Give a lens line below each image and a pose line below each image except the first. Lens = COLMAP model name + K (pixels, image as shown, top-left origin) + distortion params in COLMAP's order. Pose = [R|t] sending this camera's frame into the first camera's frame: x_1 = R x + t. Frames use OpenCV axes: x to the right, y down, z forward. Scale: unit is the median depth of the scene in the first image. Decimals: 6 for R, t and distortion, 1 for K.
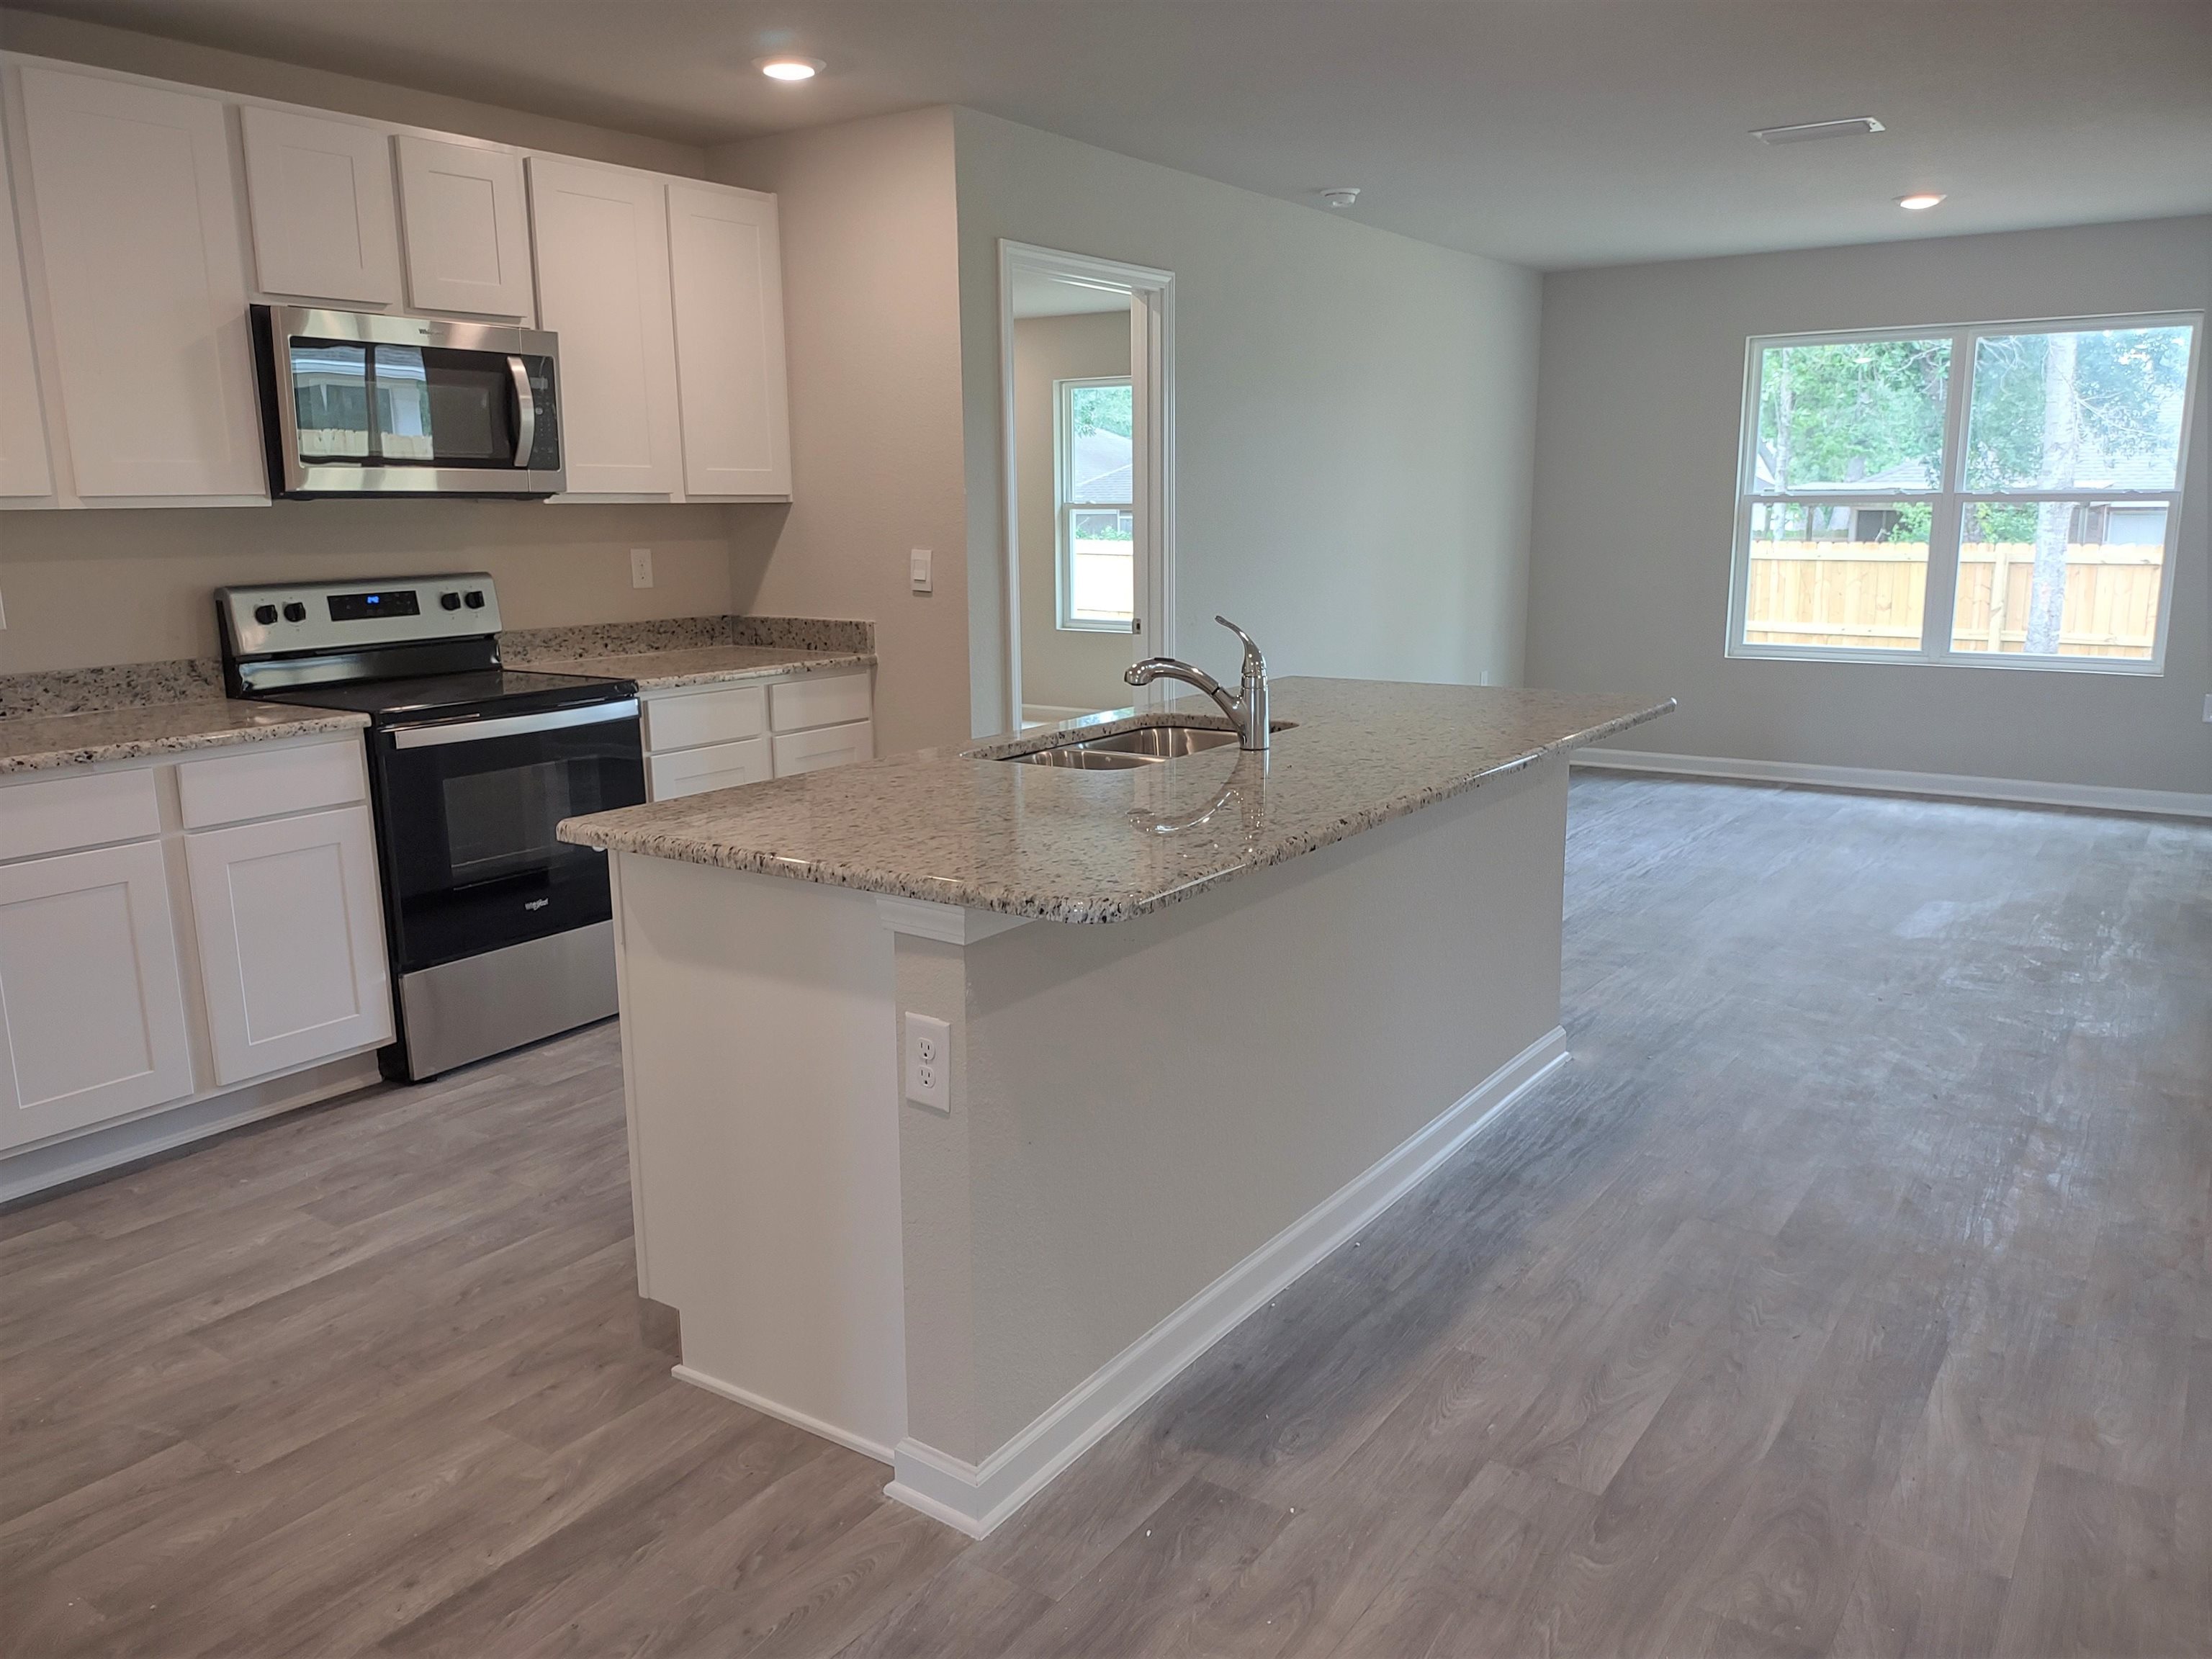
lens RADIAL K [[1664.6, 0, 1105.5], [0, 1664.6, 837.1], [0, 0, 1]] dist [0.038061, -0.024878]
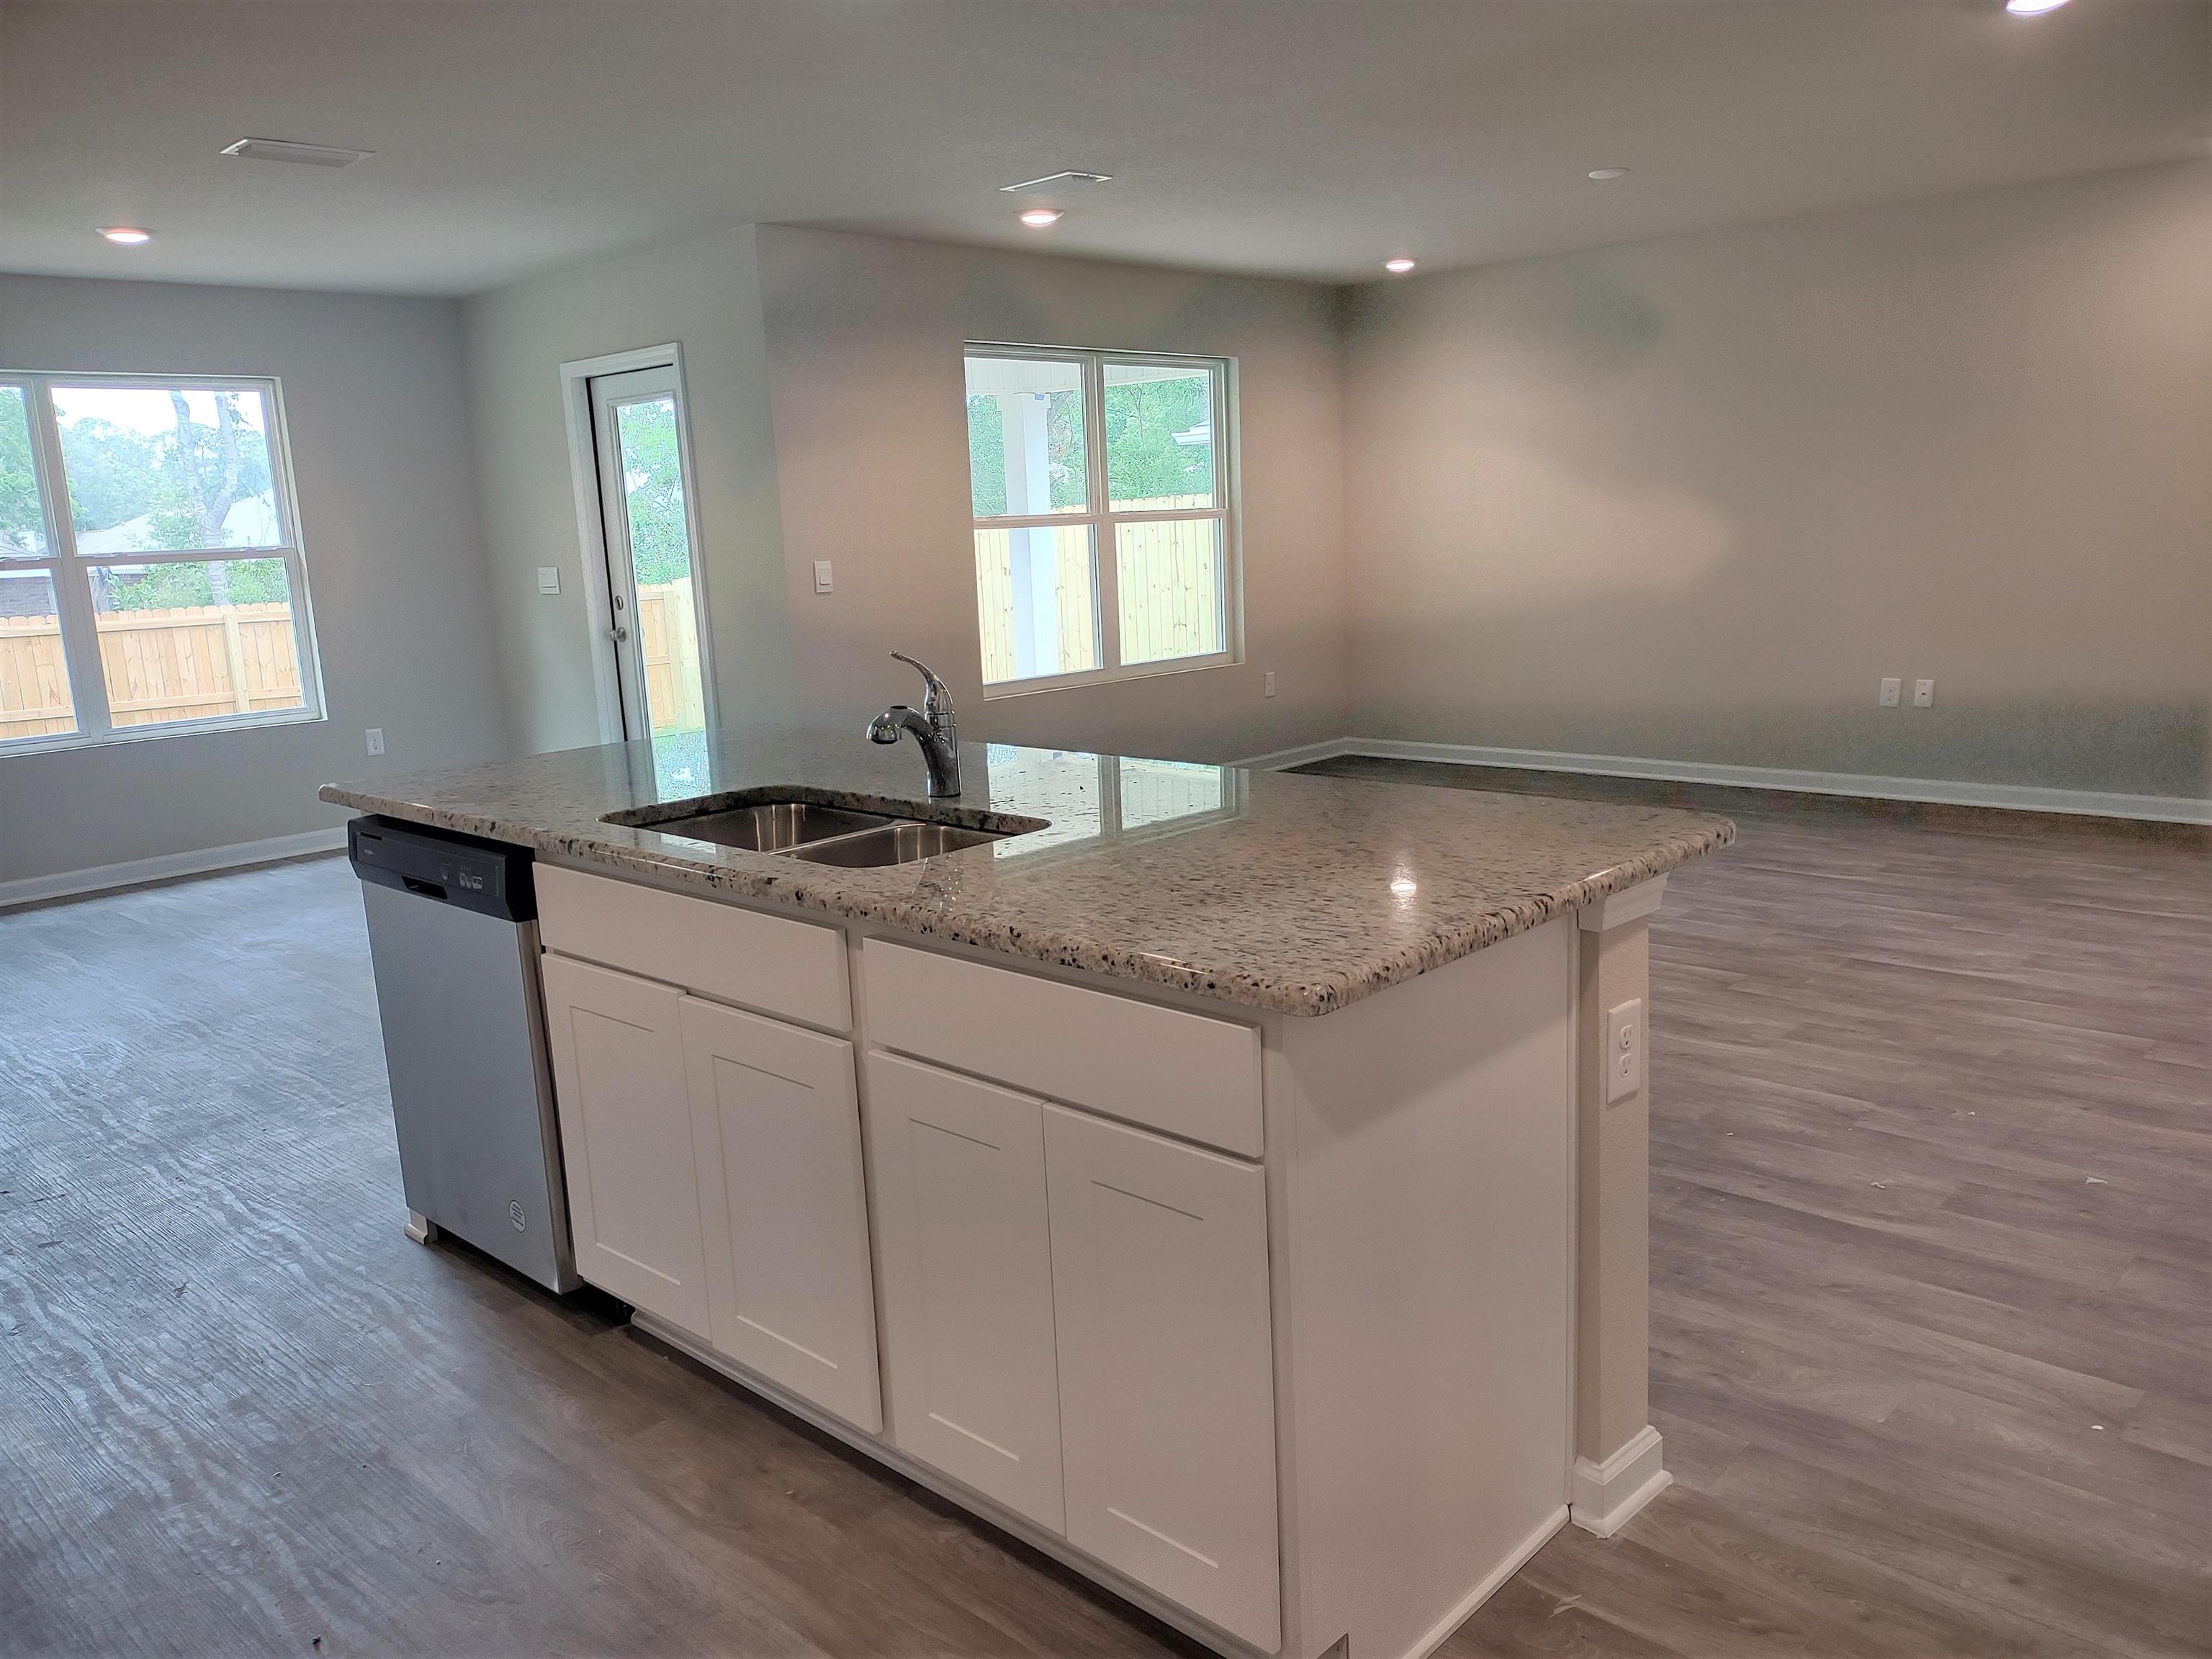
lens RADIAL K [[1664.6, 0, 1104.5], [0, 1664.6, 830.3], [0, 0, 1]] dist [0.038061, -0.024878]
pose [[0.157604, -0.183777, 0.970251, -0.568294], [0.241301, 0.959913, 0.142623, -0.103439], [-0.957567, 0.211644, 0.195632, 0.566123]]
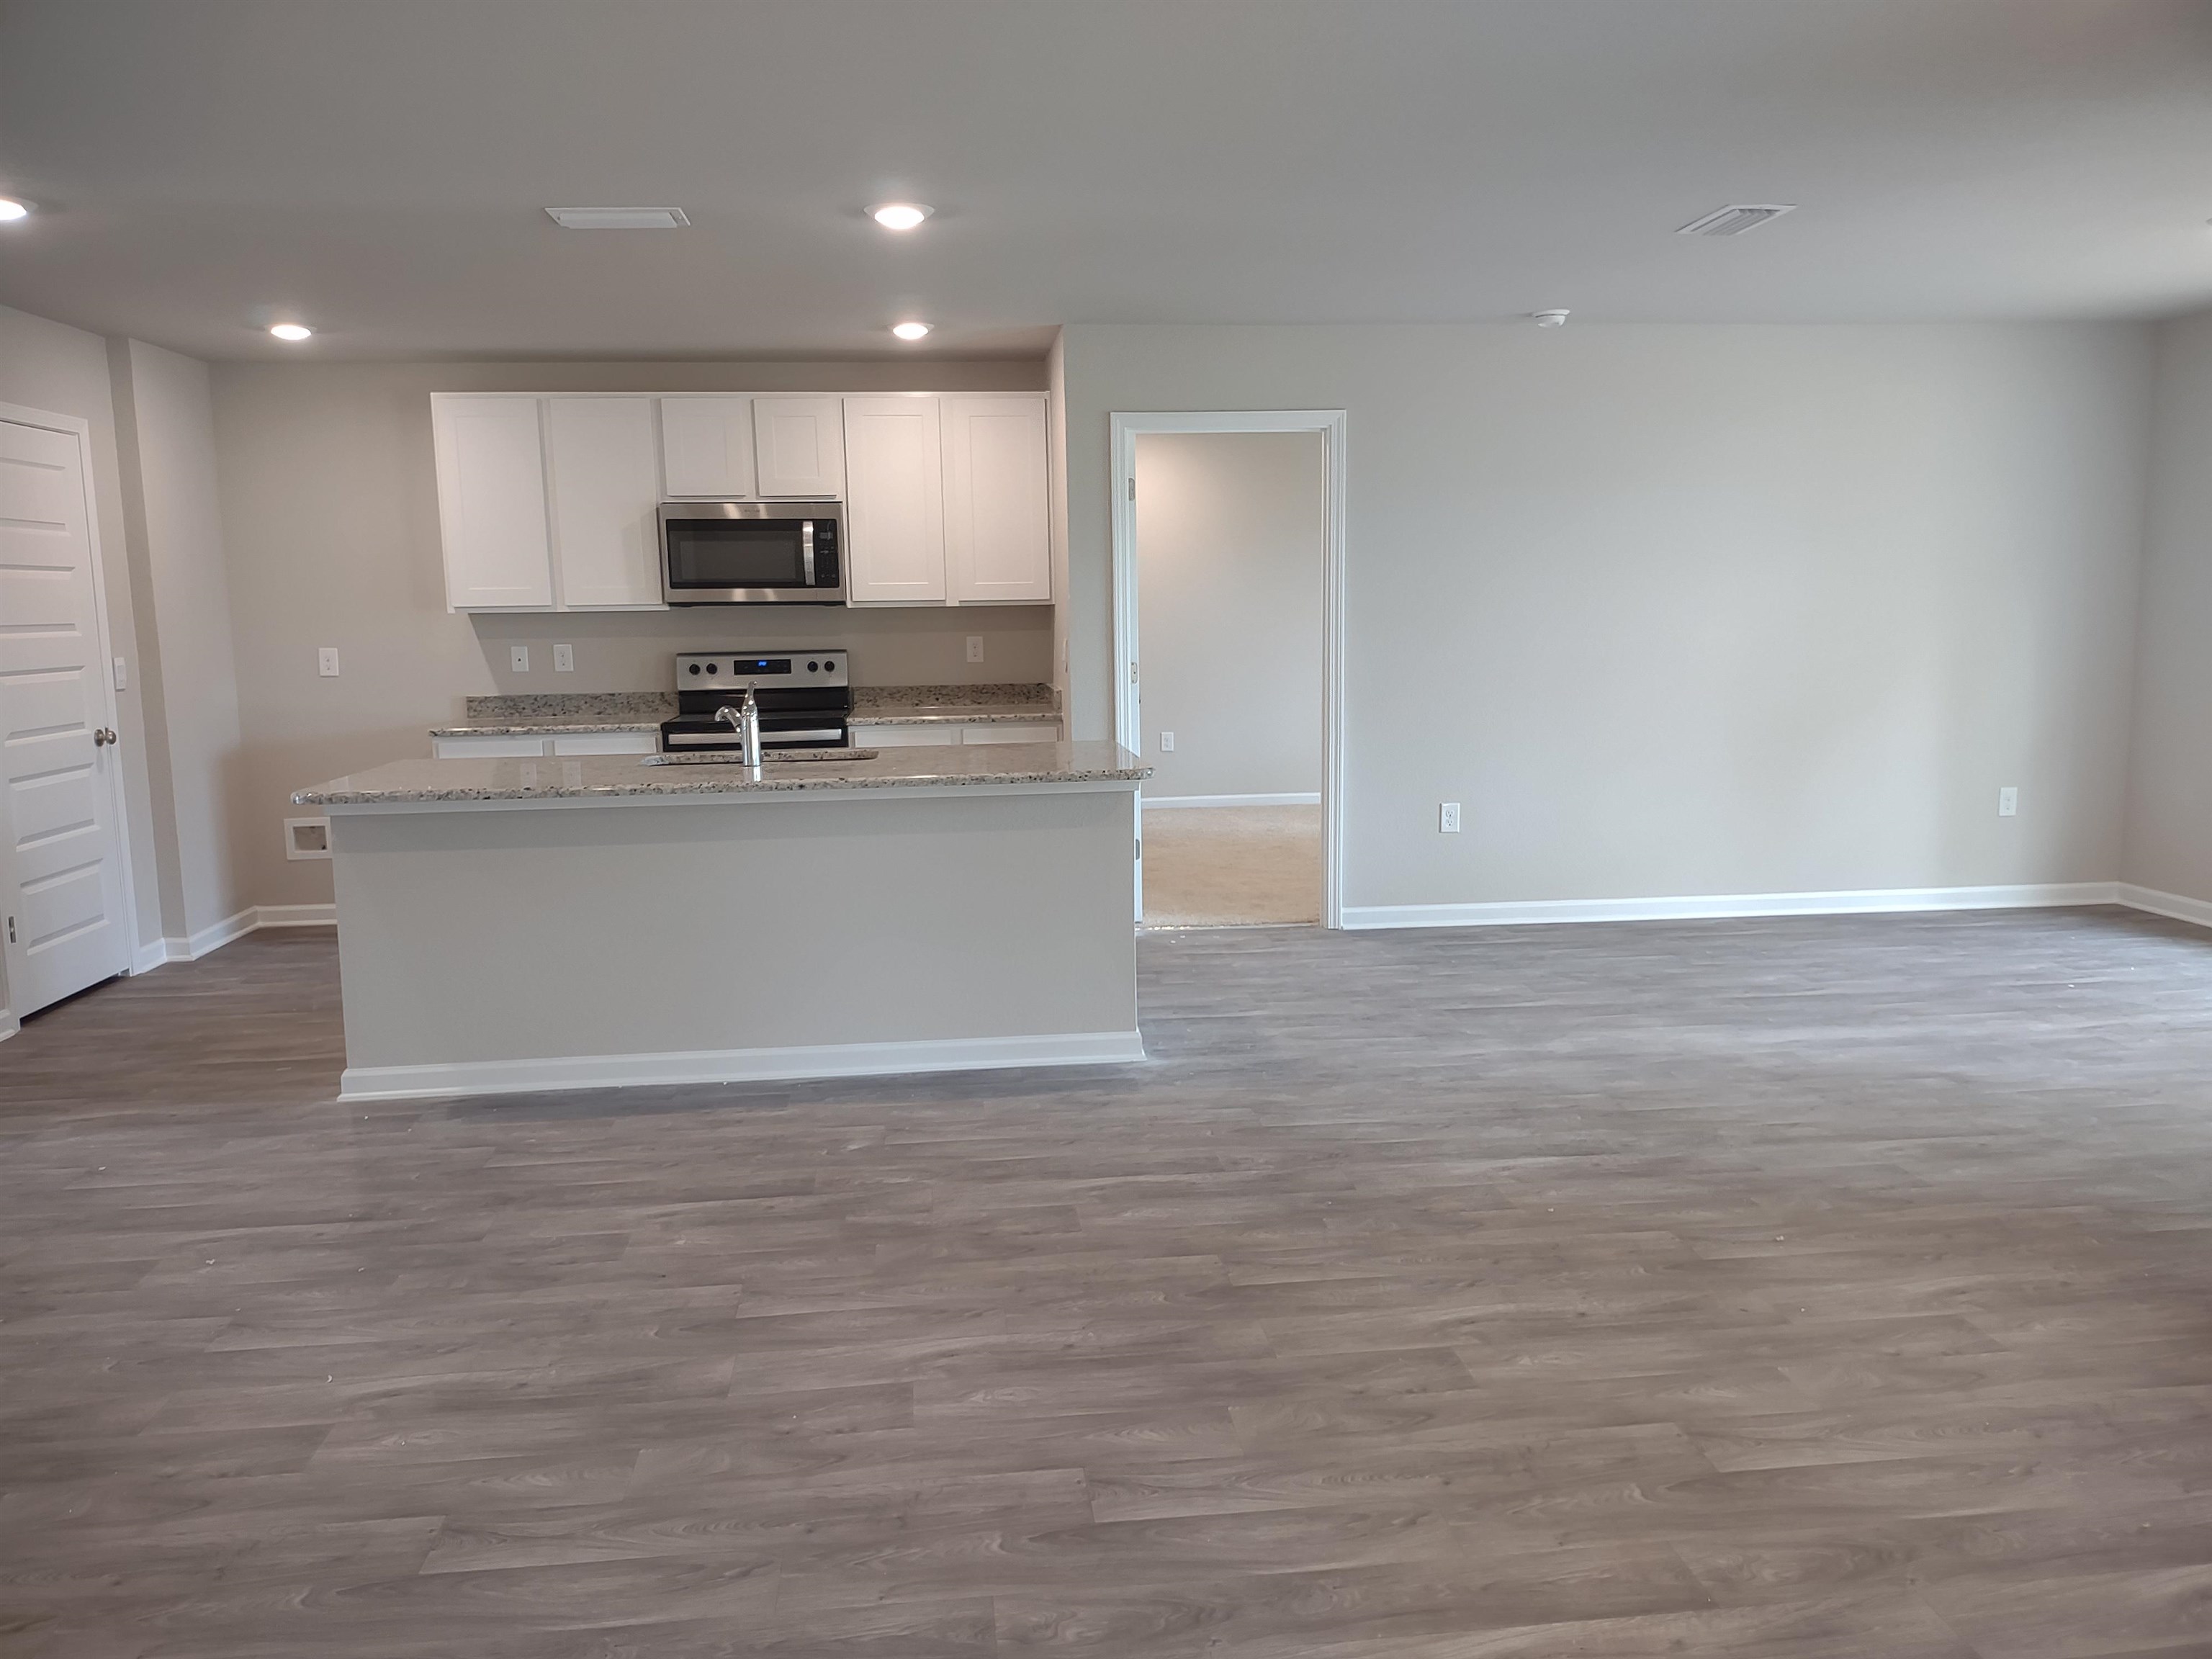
lens RADIAL K [[1664.6, 0, 1102.7], [0, 1664.6, 831.4], [0, 0, 1]] dist [0.038061, -0.024878]
pose [[0.651219, 0.101363, -0.752090, 1.141523], [-0.140254, 0.990043, 0.011990, -0.042665], [0.745817, 0.097675, 0.658951, 0.158118]]
